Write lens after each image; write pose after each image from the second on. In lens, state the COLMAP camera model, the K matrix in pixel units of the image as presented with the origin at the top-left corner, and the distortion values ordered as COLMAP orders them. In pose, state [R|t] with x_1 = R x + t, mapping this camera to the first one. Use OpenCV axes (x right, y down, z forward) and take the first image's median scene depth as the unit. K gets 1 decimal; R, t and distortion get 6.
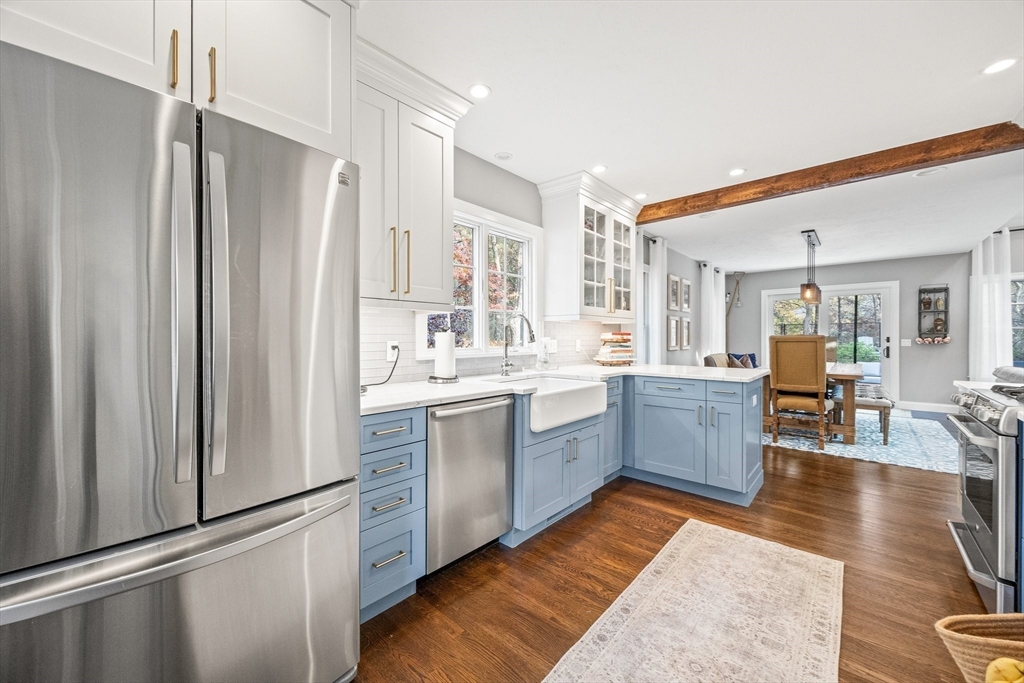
lens RADIAL K [[391.9, 0, 508.1], [0, 391.9, 339.9], [0, 0, 1]] dist [-0.006781, 0.000612]
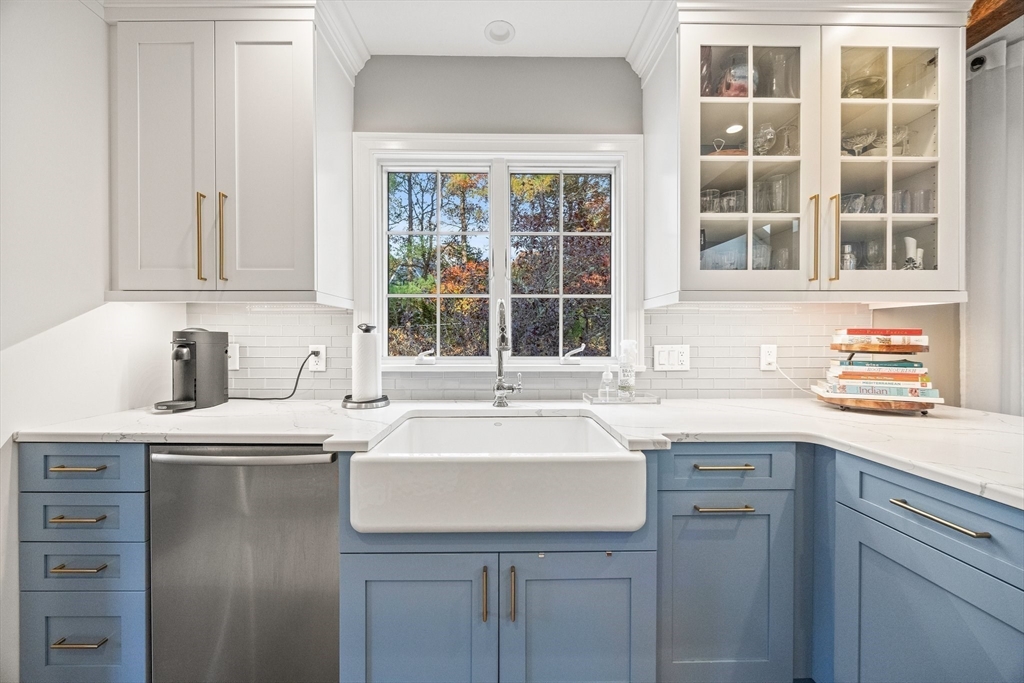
lens RADIAL K [[391.9, 0, 513.1], [0, 391.9, 340.5], [0, 0, 1]] dist [-0.006781, 0.000612]
pose [[0.675872, 0.006652, -0.736989, 0.434387], [-0.005576, 0.999977, 0.003912, -0.008357], [0.736998, 0.001465, 0.675894, 0.616014]]
